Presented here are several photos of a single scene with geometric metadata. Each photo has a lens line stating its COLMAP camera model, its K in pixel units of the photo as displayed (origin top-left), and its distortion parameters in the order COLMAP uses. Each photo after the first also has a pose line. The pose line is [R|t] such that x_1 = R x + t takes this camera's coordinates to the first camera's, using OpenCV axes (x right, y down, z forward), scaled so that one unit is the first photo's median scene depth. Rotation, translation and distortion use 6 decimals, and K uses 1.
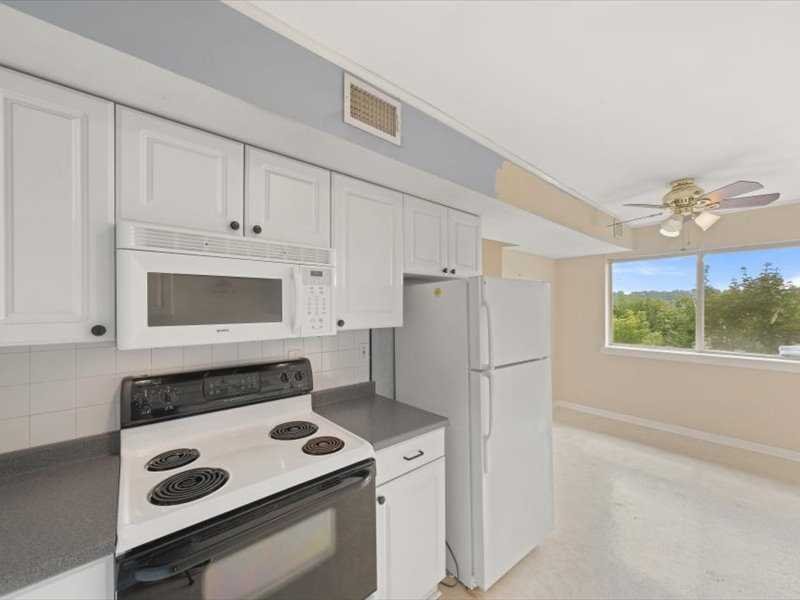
lens RADIAL K [[322.0, 0, 399.5], [0, 322.0, 305.3], [0, 0, 1]] dist [-0.002597, -0.000405]
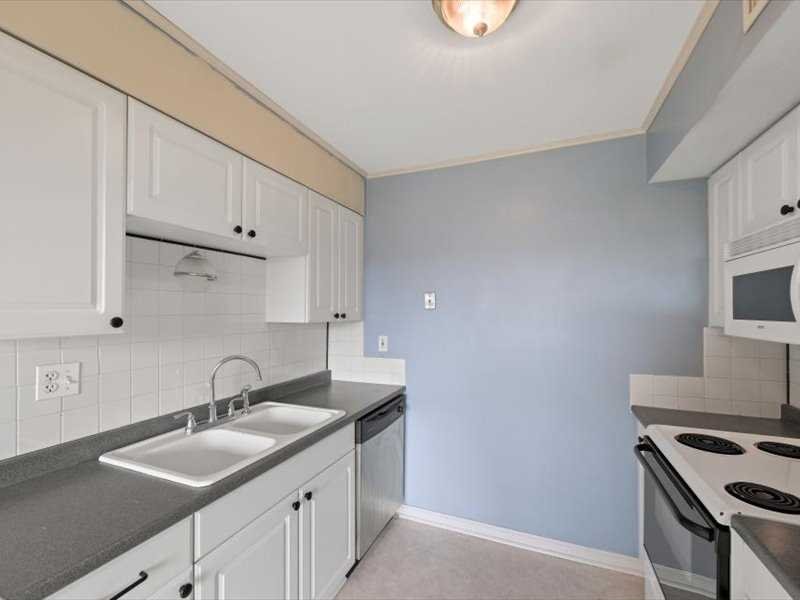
lens RADIAL K [[348.7, 0, 399.6], [0, 348.7, 306.7], [0, 0, 1]] dist [-0.002484, 0.000333]
pose [[-0.894698, 0.004330, -0.446650, 0.754636], [0.011338, 0.999851, -0.013018, 0.014600], [0.446527, -0.016711, -0.894614, 1.219392]]
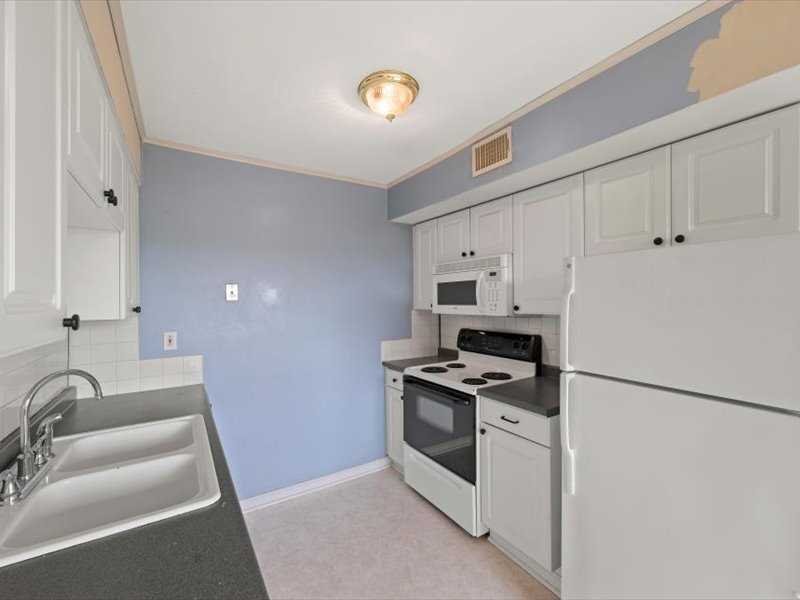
lens RADIAL K [[341.6, 0, 399.6], [0, 341.6, 298.3], [0, 0, 1]] dist [-0.000182, 0.000065]
pose [[-0.136609, 0.002678, -0.990621, 1.389877], [0.016255, 0.999868, 0.000462, 0.007086], [0.990492, -0.016039, -0.136634, 0.793001]]
